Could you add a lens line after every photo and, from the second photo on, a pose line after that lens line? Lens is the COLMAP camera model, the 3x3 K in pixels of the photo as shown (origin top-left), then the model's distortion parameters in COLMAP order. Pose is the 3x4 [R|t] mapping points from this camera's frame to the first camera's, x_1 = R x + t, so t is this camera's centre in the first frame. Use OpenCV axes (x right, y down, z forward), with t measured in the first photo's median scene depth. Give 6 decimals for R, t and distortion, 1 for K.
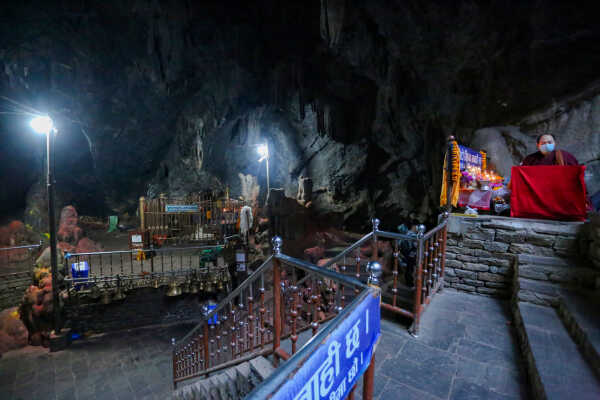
lens RADIAL K [[290.3, 0, 299.4], [0, 290.3, 197.6], [0, 0, 1]] dist [-0.069861, 0.027986]
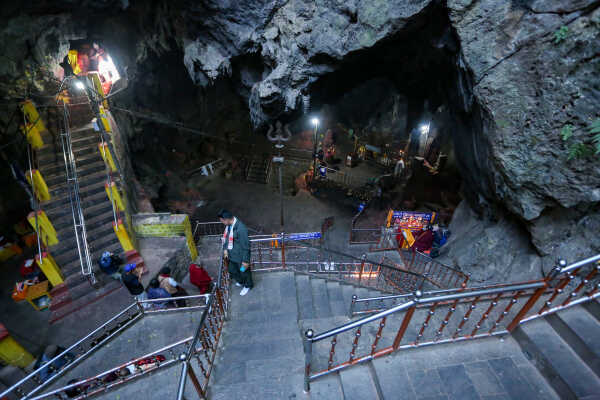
lens RADIAL K [[290.3, 0, 299.5], [0, 290.3, 196.5], [0, 0, 1]] dist [-0.069861, 0.027986]
pose [[0.625230, 0.444572, -0.641438, 0.636749], [-0.063478, 0.848138, 0.525959, -0.654813], [0.777855, -0.288128, 0.558502, -0.513966]]
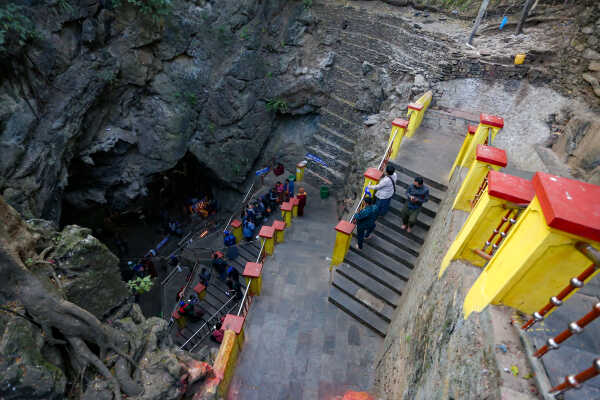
lens RADIAL K [[290.3, 0, 297.7], [0, 290.3, 196.3], [0, 0, 1]] dist [-0.069861, 0.027986]
pose [[0.991012, -0.057185, 0.120934, 0.760812], [-0.023456, 0.815740, 0.577943, -1.481253], [-0.131701, -0.575585, 0.807067, -1.584637]]
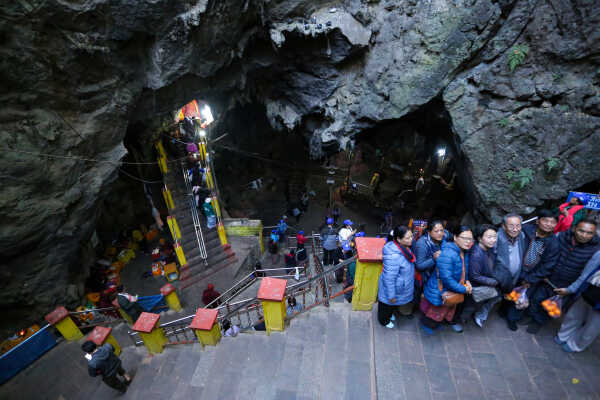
lens RADIAL K [[290.3, 0, 300.0], [0, 290.3, 195.7], [0, 0, 1]] dist [-0.069861, 0.027986]
pose [[0.570869, 0.427787, -0.700790, 0.810174], [-0.035864, 0.865716, 0.499249, -0.852023], [0.820257, -0.259872, 0.509553, -0.802797]]
